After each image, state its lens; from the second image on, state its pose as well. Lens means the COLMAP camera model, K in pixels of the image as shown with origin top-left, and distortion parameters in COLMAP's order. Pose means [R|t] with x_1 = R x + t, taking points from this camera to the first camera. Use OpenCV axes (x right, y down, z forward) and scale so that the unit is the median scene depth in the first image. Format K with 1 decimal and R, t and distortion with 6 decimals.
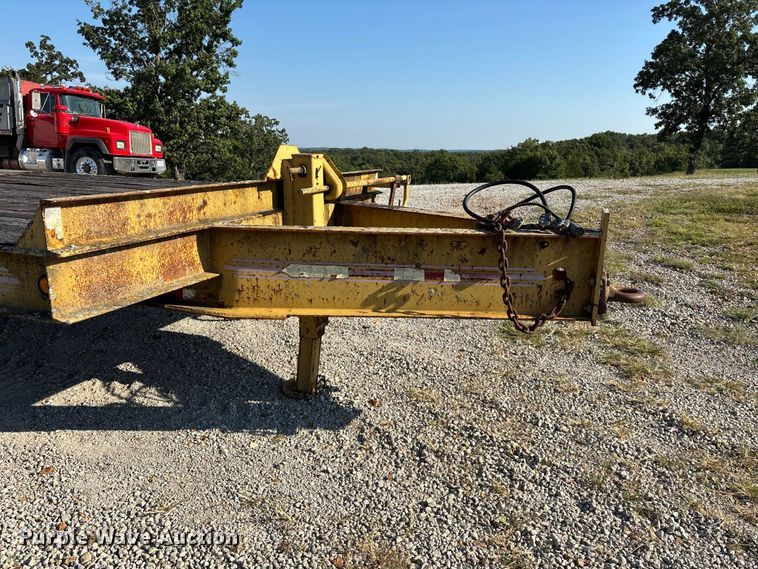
lens RADIAL K [[570.1, 0, 383.8], [0, 570.1, 284.7], [0, 0, 1]] dist [0.048168, -0.053951]
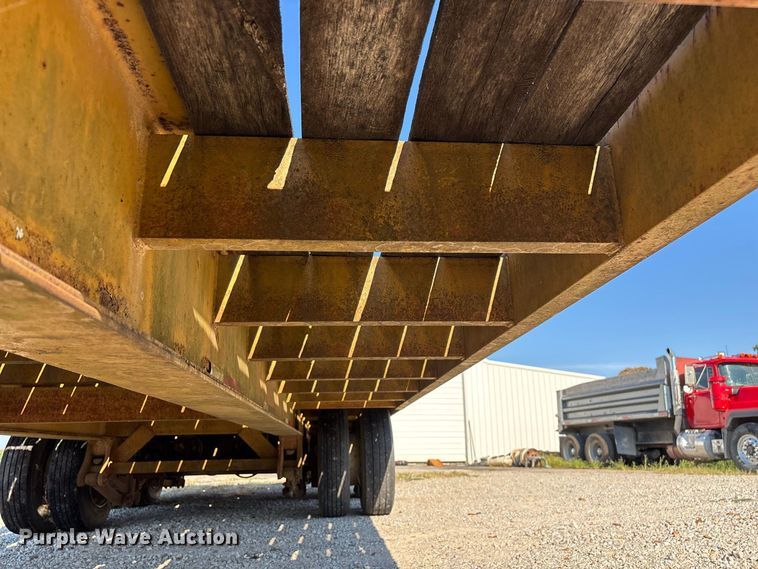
lens RADIAL K [[570.1, 0, 386.8], [0, 570.1, 287.2], [0, 0, 1]] dist [0.048168, -0.053951]
pose [[0.428276, -0.283800, -0.857926, -0.004133], [-0.188920, 0.900303, -0.392127, -0.004787], [0.883679, 0.330018, 0.331963, 0.241397]]
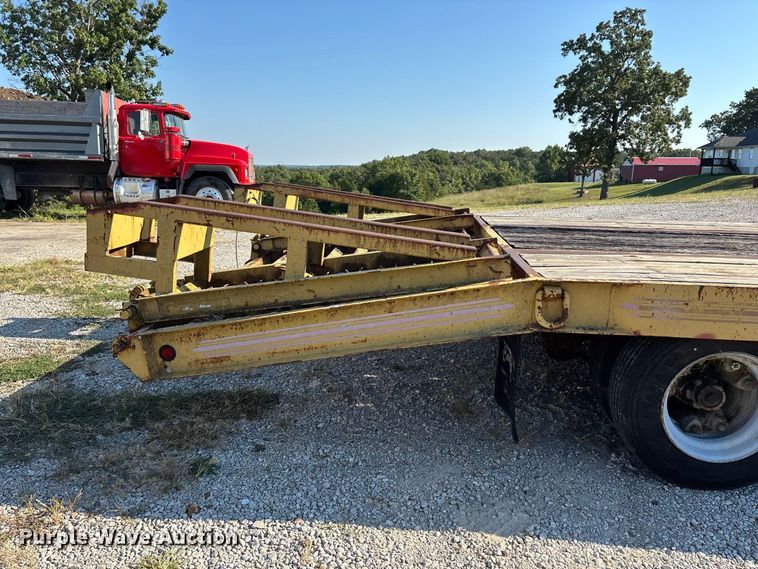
lens RADIAL K [[570.1, 0, 382.0], [0, 570.1, 288.3], [0, 0, 1]] dist [0.048168, -0.053951]
pose [[0.954954, -0.063429, 0.289896, -0.516021], [0.068913, 0.997584, -0.008737, -0.046561], [-0.288641, 0.028321, 0.957018, 0.115995]]
